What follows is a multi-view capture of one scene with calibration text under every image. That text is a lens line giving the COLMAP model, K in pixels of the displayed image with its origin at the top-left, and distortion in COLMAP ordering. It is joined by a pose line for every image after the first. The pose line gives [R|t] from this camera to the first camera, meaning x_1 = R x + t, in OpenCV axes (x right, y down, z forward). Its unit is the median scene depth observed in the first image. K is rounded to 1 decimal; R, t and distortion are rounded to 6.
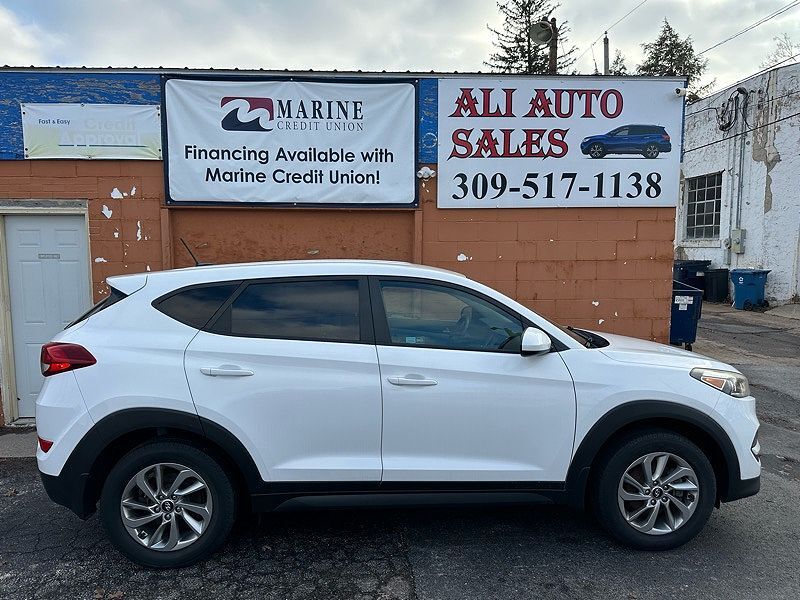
lens RADIAL K [[534.5, 0, 396.1], [0, 534.5, 312.9], [0, 0, 1]] dist [0.063940, -0.078184]
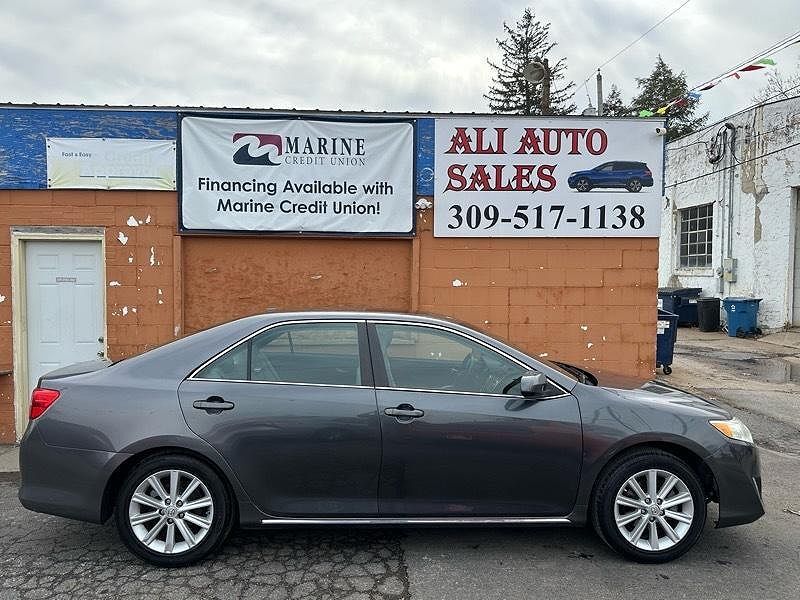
lens RADIAL K [[534.5, 0, 397.0], [0, 534.5, 307.7], [0, 0, 1]] dist [0.063940, -0.078184]
pose [[0.999976, 0.006805, 0.000994, 0.003609], [-0.006736, 0.998297, -0.057953, 0.006624], [-0.001387, 0.057945, 0.998319, -0.052377]]
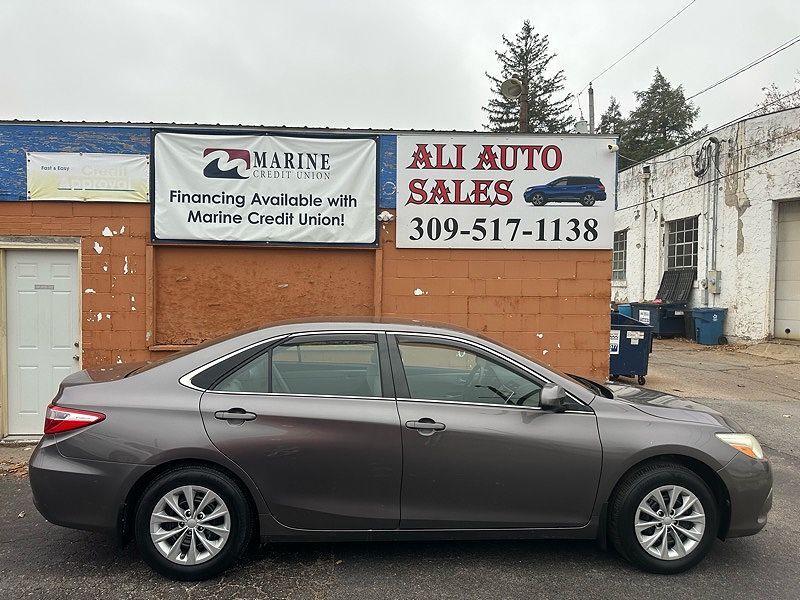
lens RADIAL K [[534.5, 0, 394.4], [0, 534.5, 312.4], [0, 0, 1]] dist [0.063940, -0.078184]
pose [[0.999897, 0.012720, -0.006650, 0.084187], [-0.013145, 0.997576, -0.068336, 0.013939], [0.005764, 0.068416, 0.997640, -0.099092]]
